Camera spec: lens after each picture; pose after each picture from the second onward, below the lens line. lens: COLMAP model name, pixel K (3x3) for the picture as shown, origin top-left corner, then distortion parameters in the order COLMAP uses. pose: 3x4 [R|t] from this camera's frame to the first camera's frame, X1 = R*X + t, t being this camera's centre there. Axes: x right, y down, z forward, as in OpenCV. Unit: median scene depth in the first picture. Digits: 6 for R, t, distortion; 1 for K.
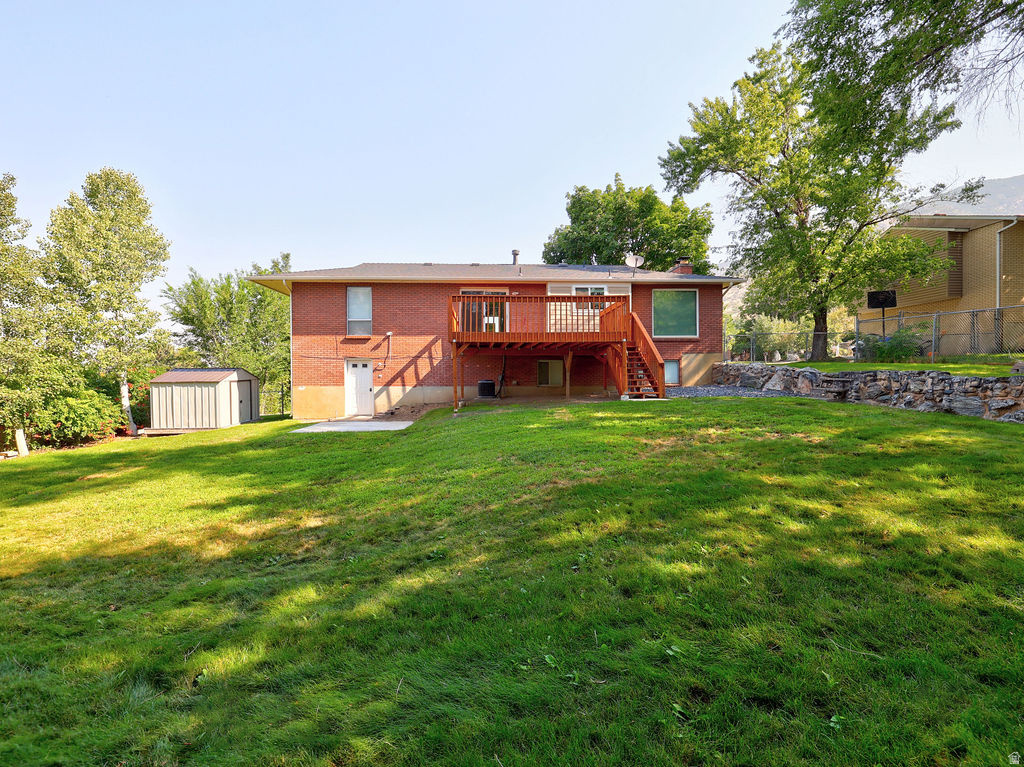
lens RADIAL K [[490.1, 0, 508.7], [0, 490.1, 370.8], [0, 0, 1]] dist [-0.001072, -0.001027]
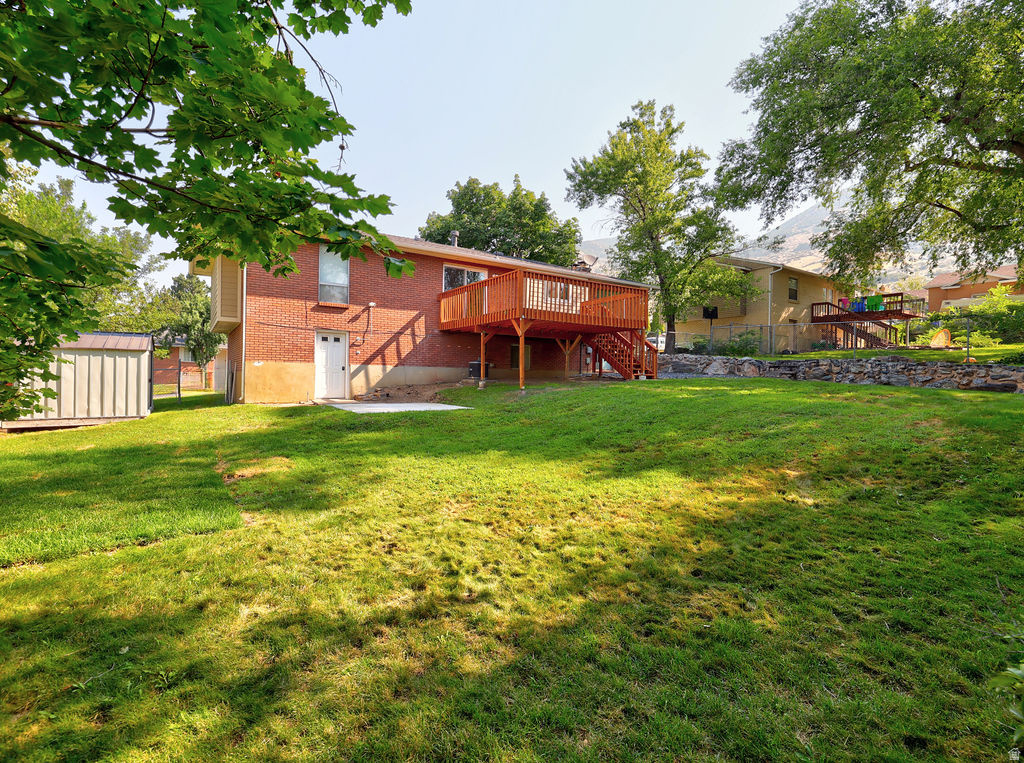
lens RADIAL K [[490.1, 0, 508.7], [0, 490.1, 368.8], [0, 0, 1]] dist [-0.001072, -0.001027]
pose [[0.861102, 0.025224, 0.507806, -0.470146], [-0.027181, 0.999624, -0.003561, 0.035050], [-0.507705, -0.010736, 0.861464, 0.122347]]
